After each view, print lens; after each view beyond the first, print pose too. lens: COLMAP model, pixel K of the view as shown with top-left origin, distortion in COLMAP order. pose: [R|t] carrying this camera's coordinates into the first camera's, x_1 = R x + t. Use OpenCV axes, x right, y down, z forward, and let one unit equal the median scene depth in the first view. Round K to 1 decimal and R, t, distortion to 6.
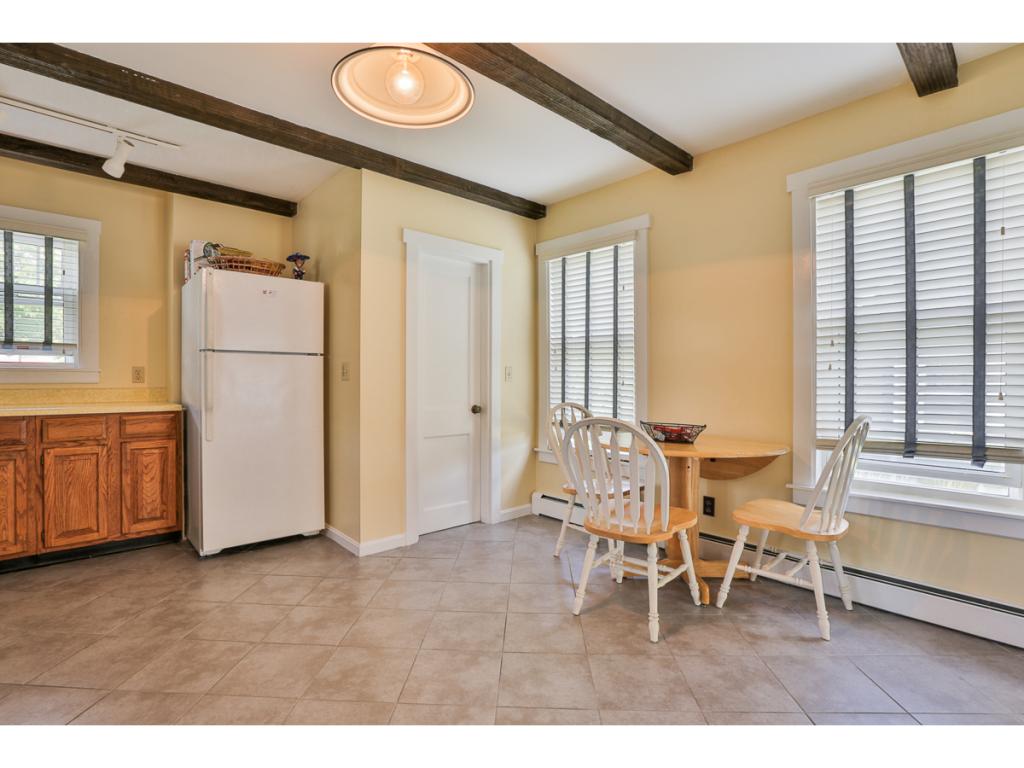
lens RADIAL K [[494.2, 0, 510.2], [0, 494.2, 376.2], [0, 0, 1]] dist [-0.067539, 0.023541]
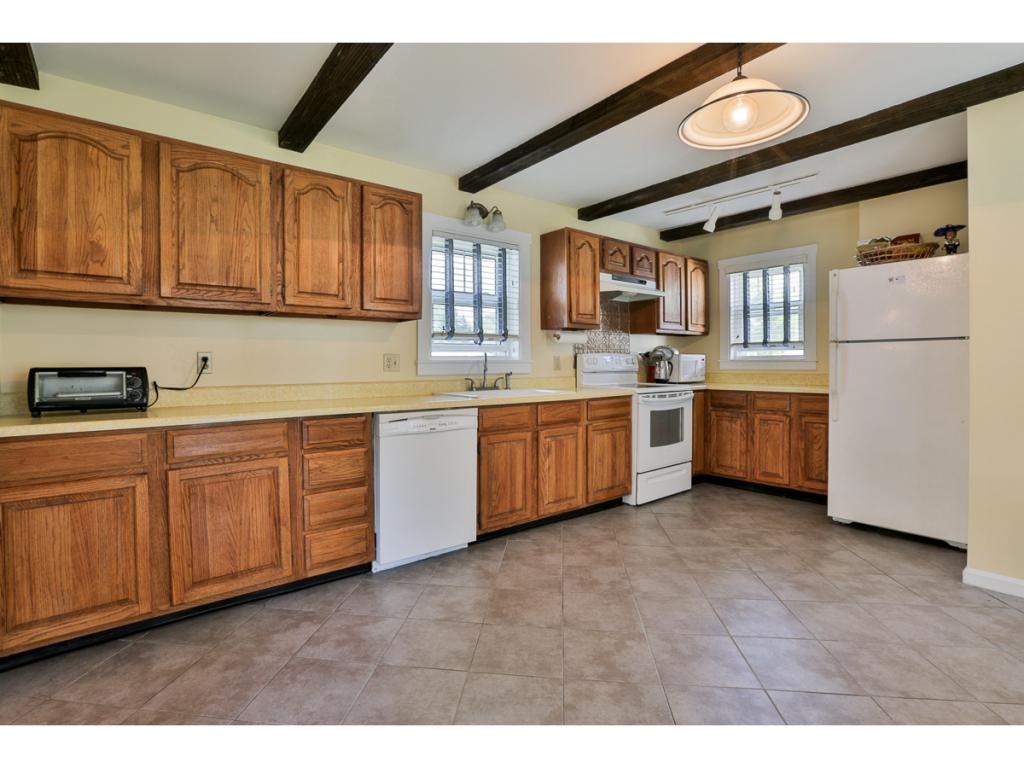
lens RADIAL K [[494.2, 0, 510.2], [0, 494.2, 376.2], [0, 0, 1]] dist [-0.067539, 0.023541]
pose [[-0.064499, 0.017440, -0.997765, 0.586361], [0.000353, 0.999848, 0.017453, 0.008822], [0.997918, 0.000774, -0.064496, 0.318985]]
